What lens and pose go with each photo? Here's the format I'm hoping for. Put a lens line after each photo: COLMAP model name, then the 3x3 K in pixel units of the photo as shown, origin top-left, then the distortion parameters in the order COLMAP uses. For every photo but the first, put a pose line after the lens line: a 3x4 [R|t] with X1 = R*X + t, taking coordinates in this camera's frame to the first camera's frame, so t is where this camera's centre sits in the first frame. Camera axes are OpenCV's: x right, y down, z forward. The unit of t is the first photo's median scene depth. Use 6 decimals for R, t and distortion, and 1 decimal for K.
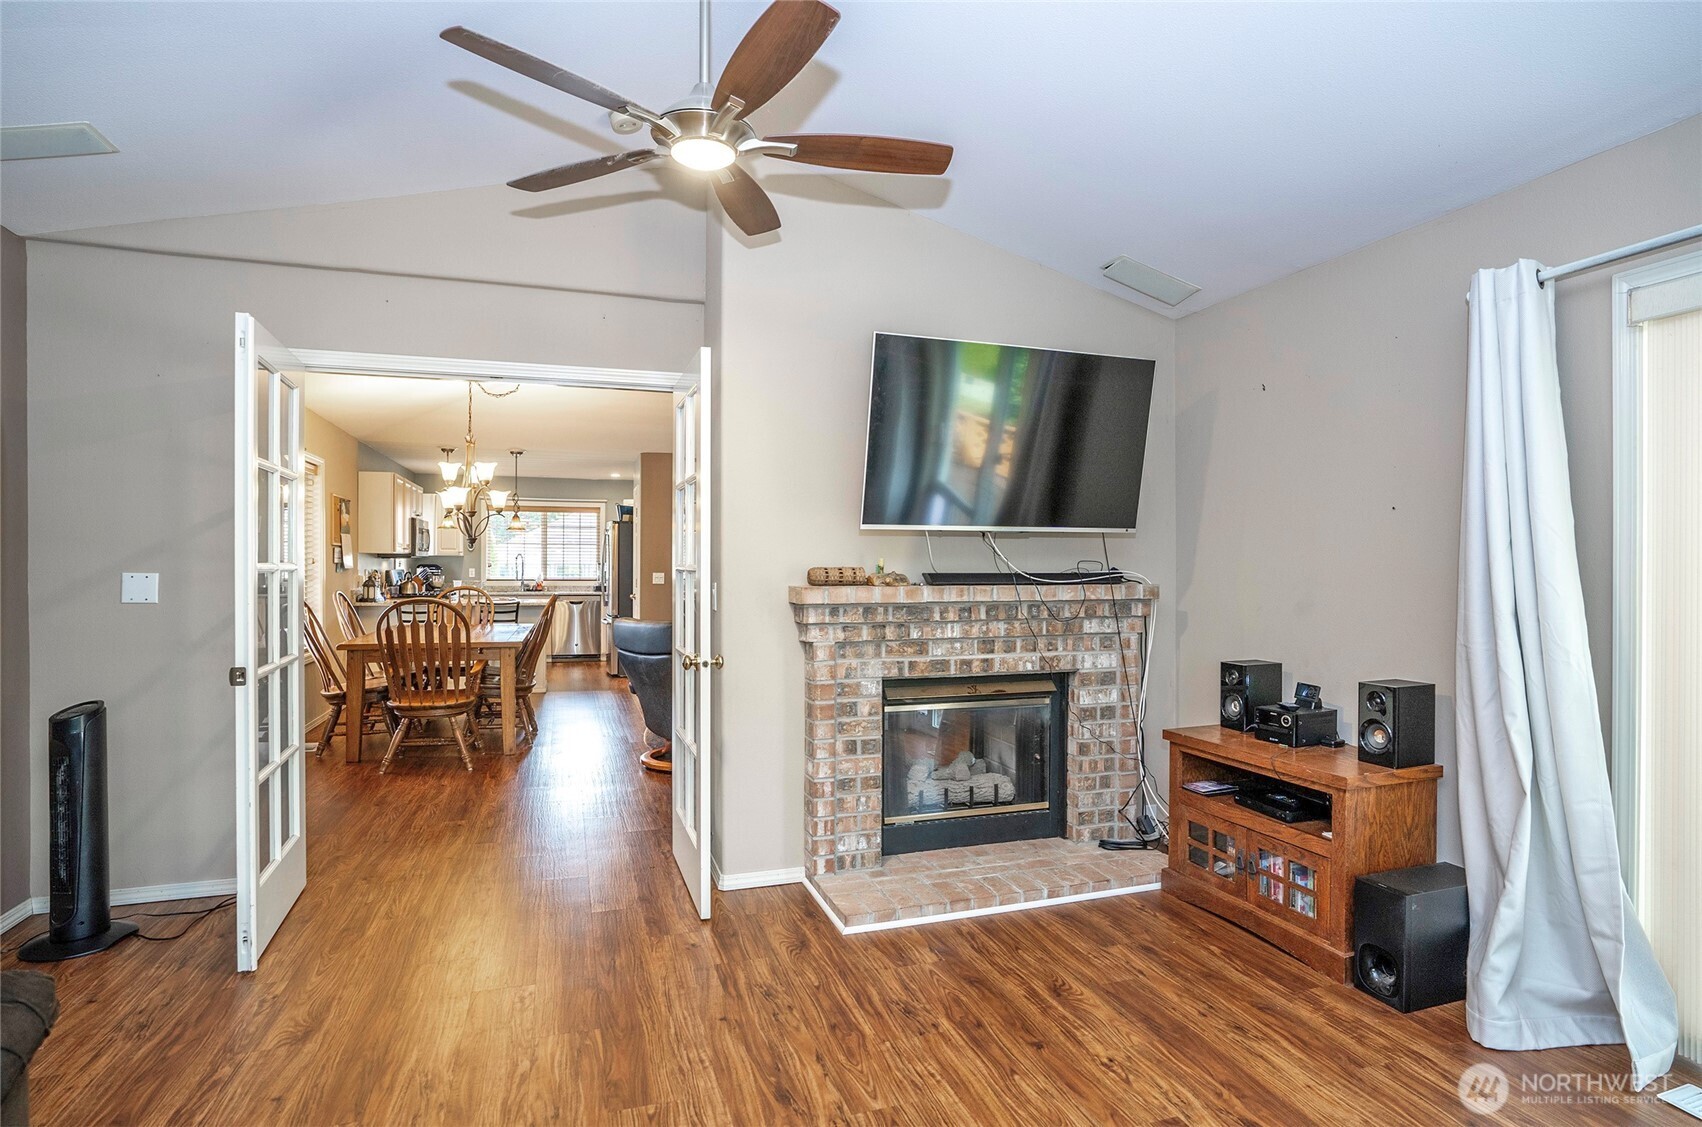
lens RADIAL K [[883.2, 0, 827.3], [0, 883.2, 567.4], [0, 0, 1]] dist [-0.004177, -0.000364]
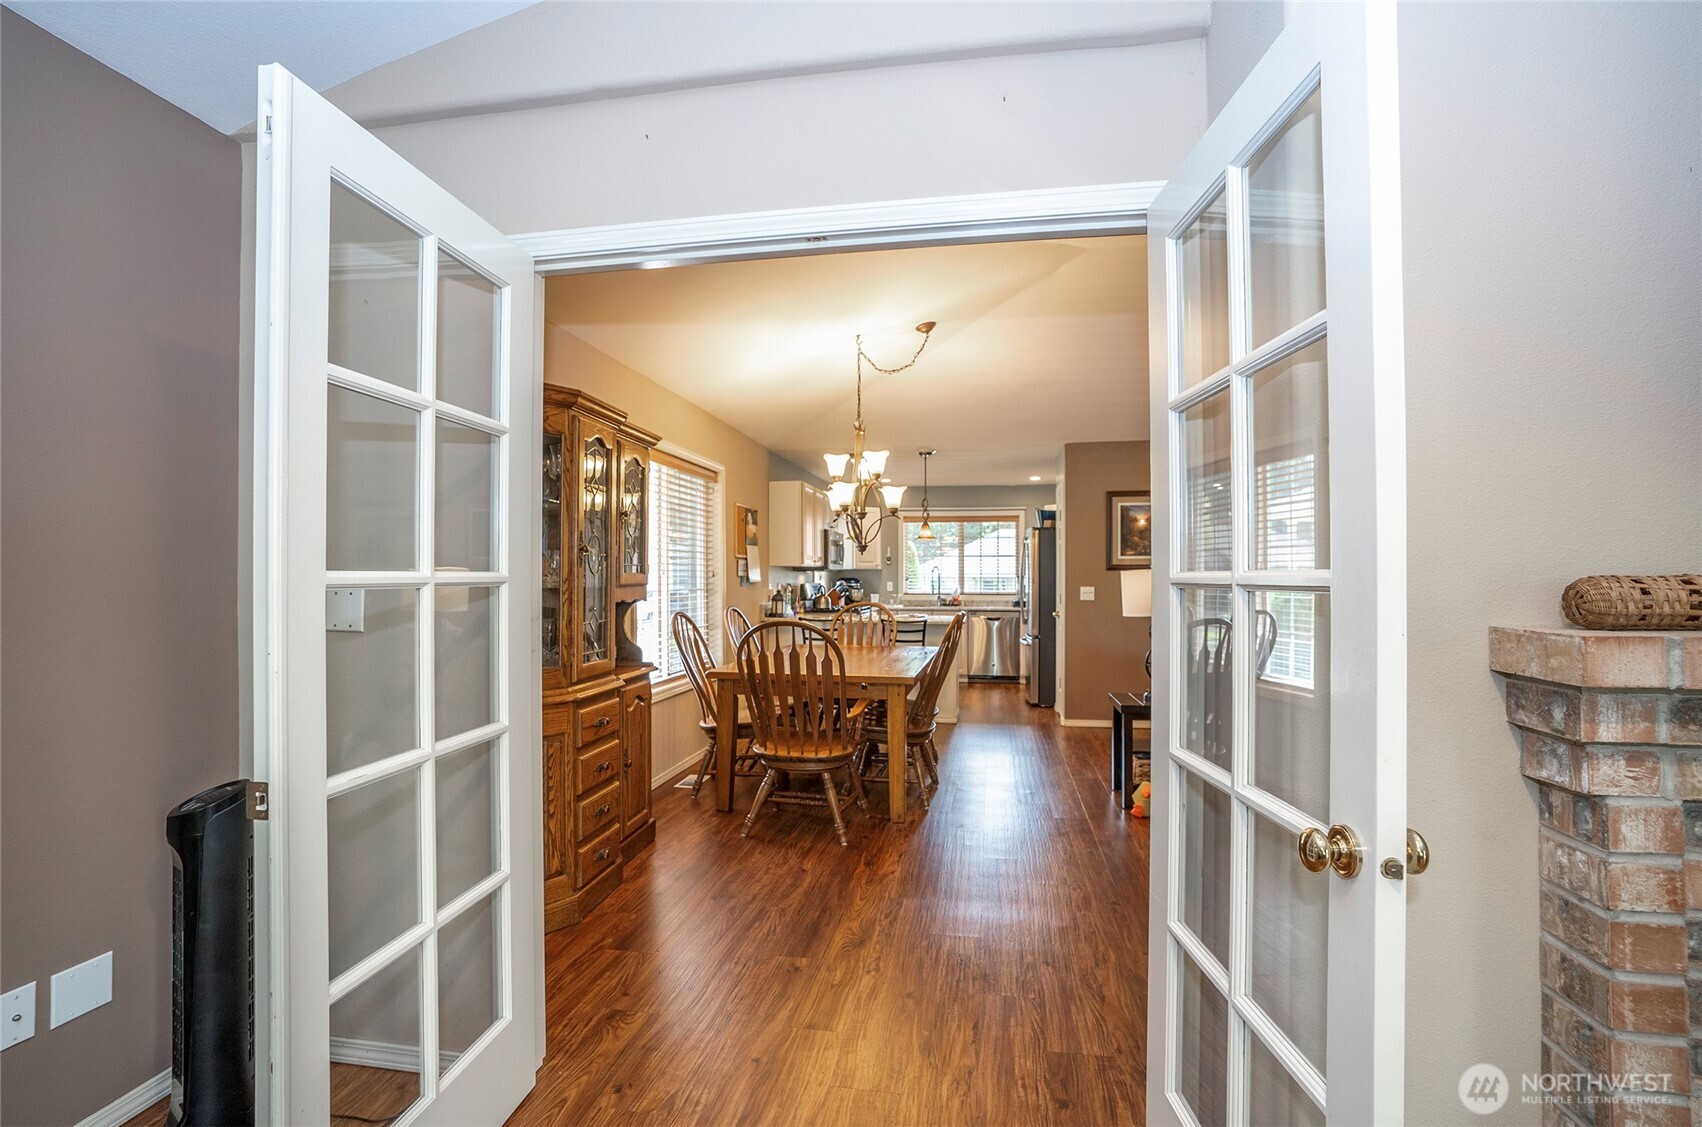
lens RADIAL K [[779.2, 0, 854.5], [0, 779.2, 584.7], [0, 0, 1]] dist [-0.027317, 0.000240]
pose [[0.893054, -0.000158, -0.449950, -0.065107], [0.002242, 0.999989, 0.004098, 0.000762], [0.449945, -0.004668, 0.893044, 0.280215]]
